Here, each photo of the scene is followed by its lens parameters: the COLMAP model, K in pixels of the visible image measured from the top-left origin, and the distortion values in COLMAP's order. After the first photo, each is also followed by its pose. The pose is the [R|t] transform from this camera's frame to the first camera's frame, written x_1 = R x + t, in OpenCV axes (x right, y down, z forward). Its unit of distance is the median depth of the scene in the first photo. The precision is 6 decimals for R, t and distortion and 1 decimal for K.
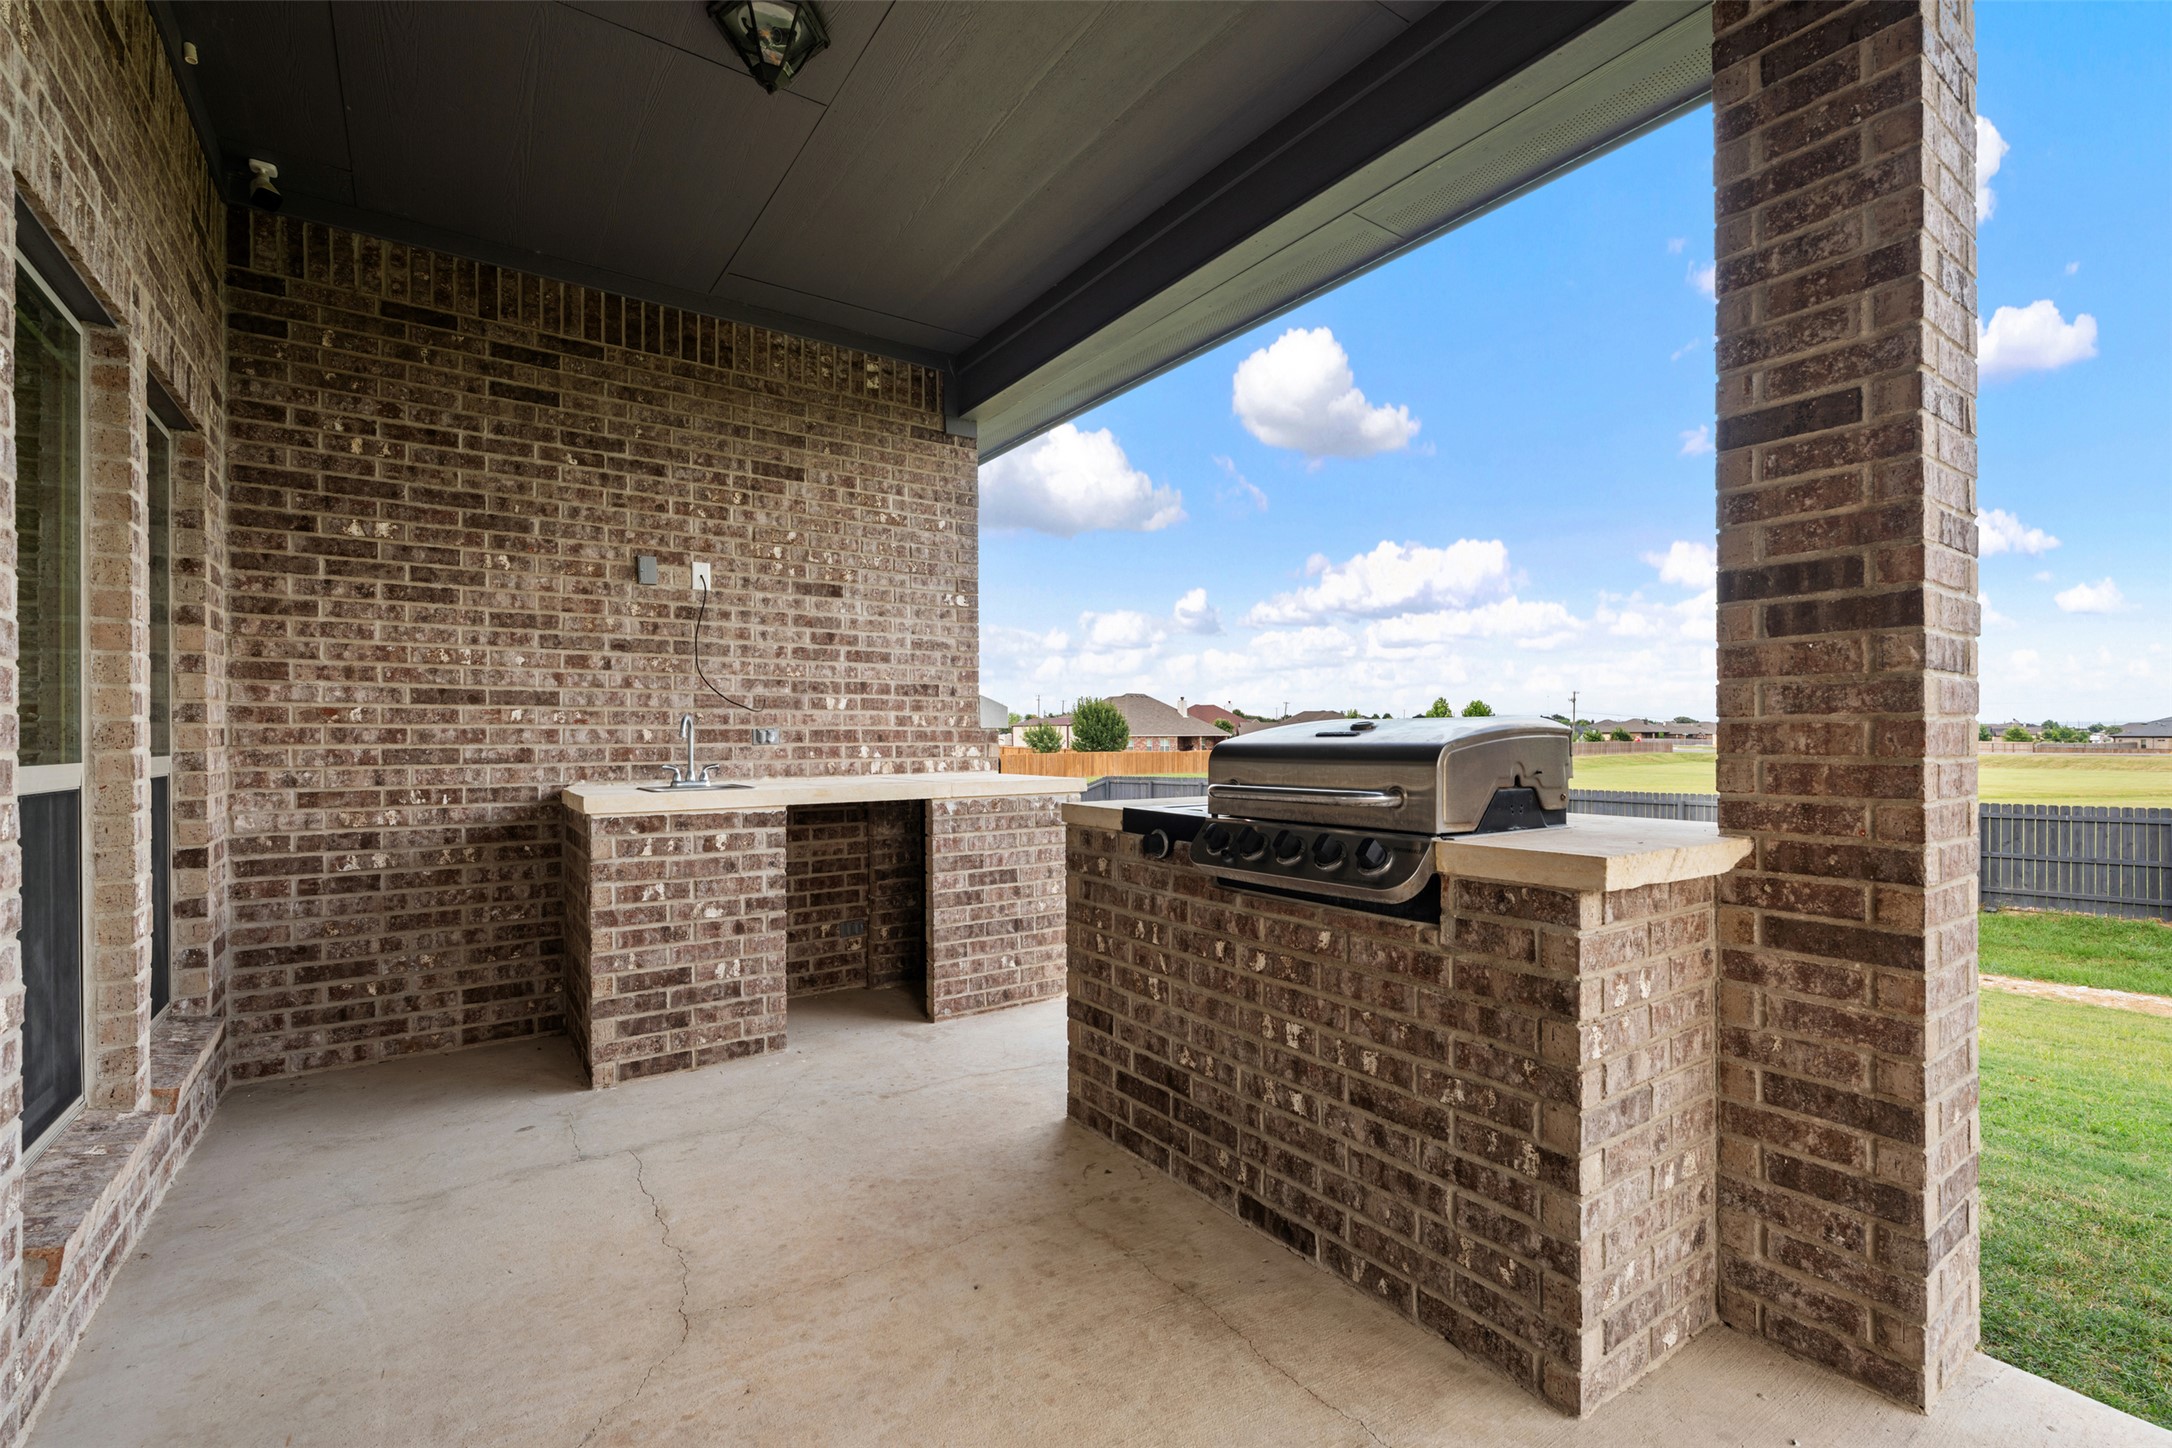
lens RADIAL K [[942.4, 0, 1081.1], [0, 942.4, 734.3], [0, 0, 1]] dist [-0.000010, -0.000085]
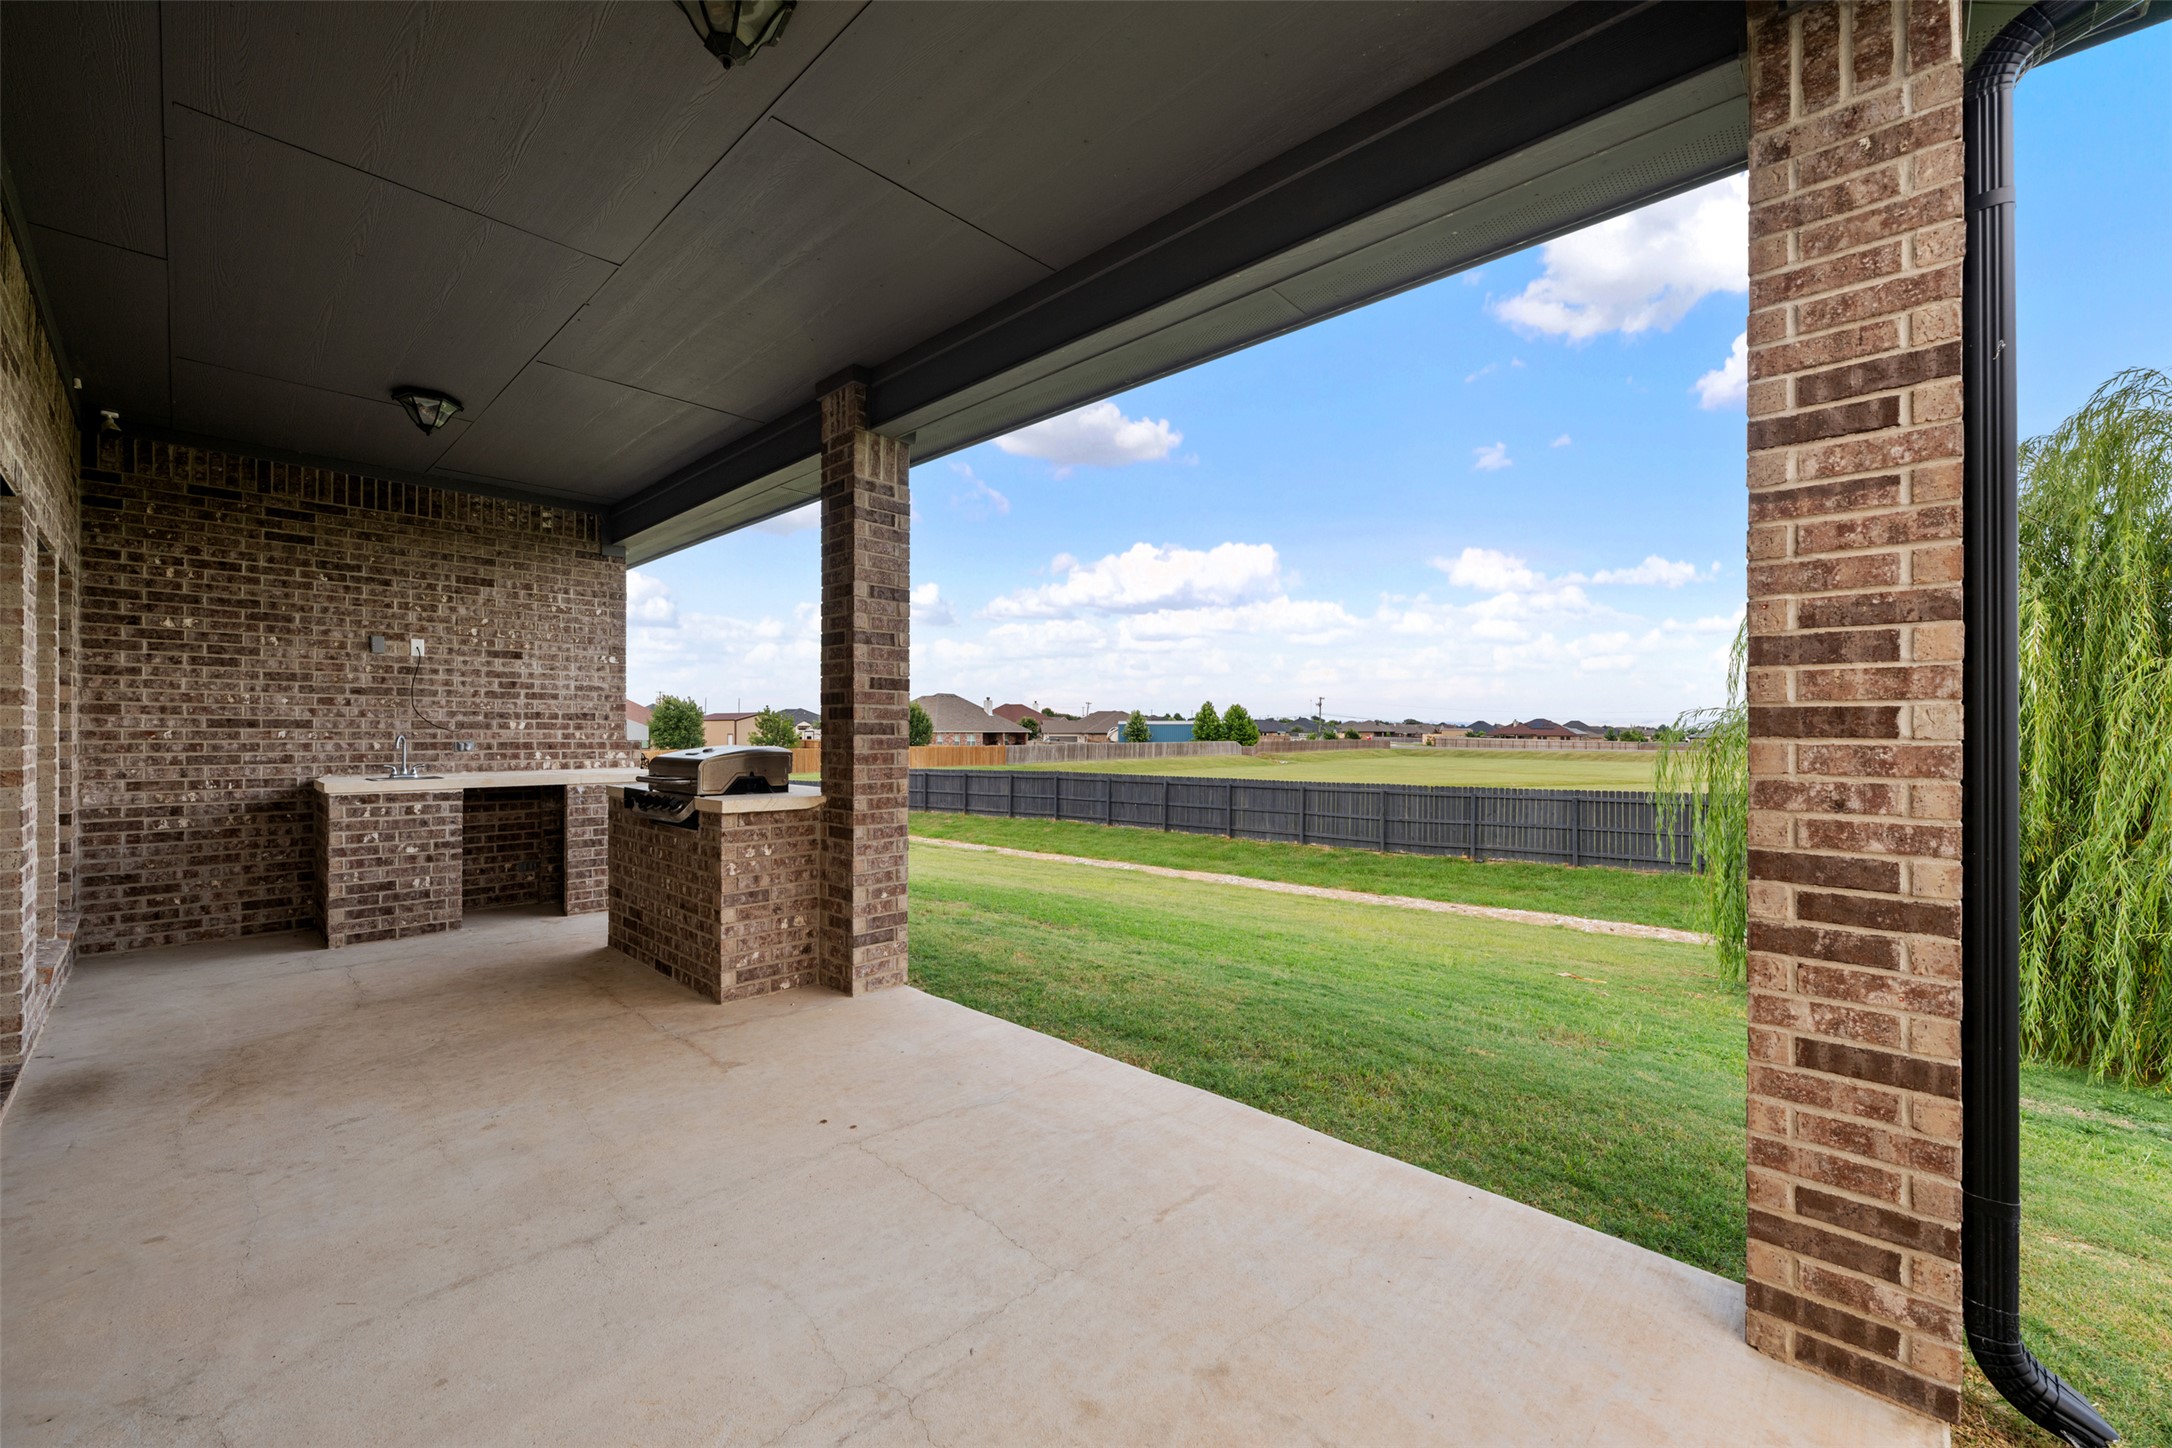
lens RADIAL K [[864.8, 0, 1092.2], [0, 864.8, 728.4], [0, 0, 1]] dist [-0.000483, 0.000330]
pose [[0.979107, 0.008860, 0.203152, 0.475413], [-0.008589, 0.999961, -0.002215, -0.039690], [-0.203164, 0.000424, 0.979145, -0.759414]]
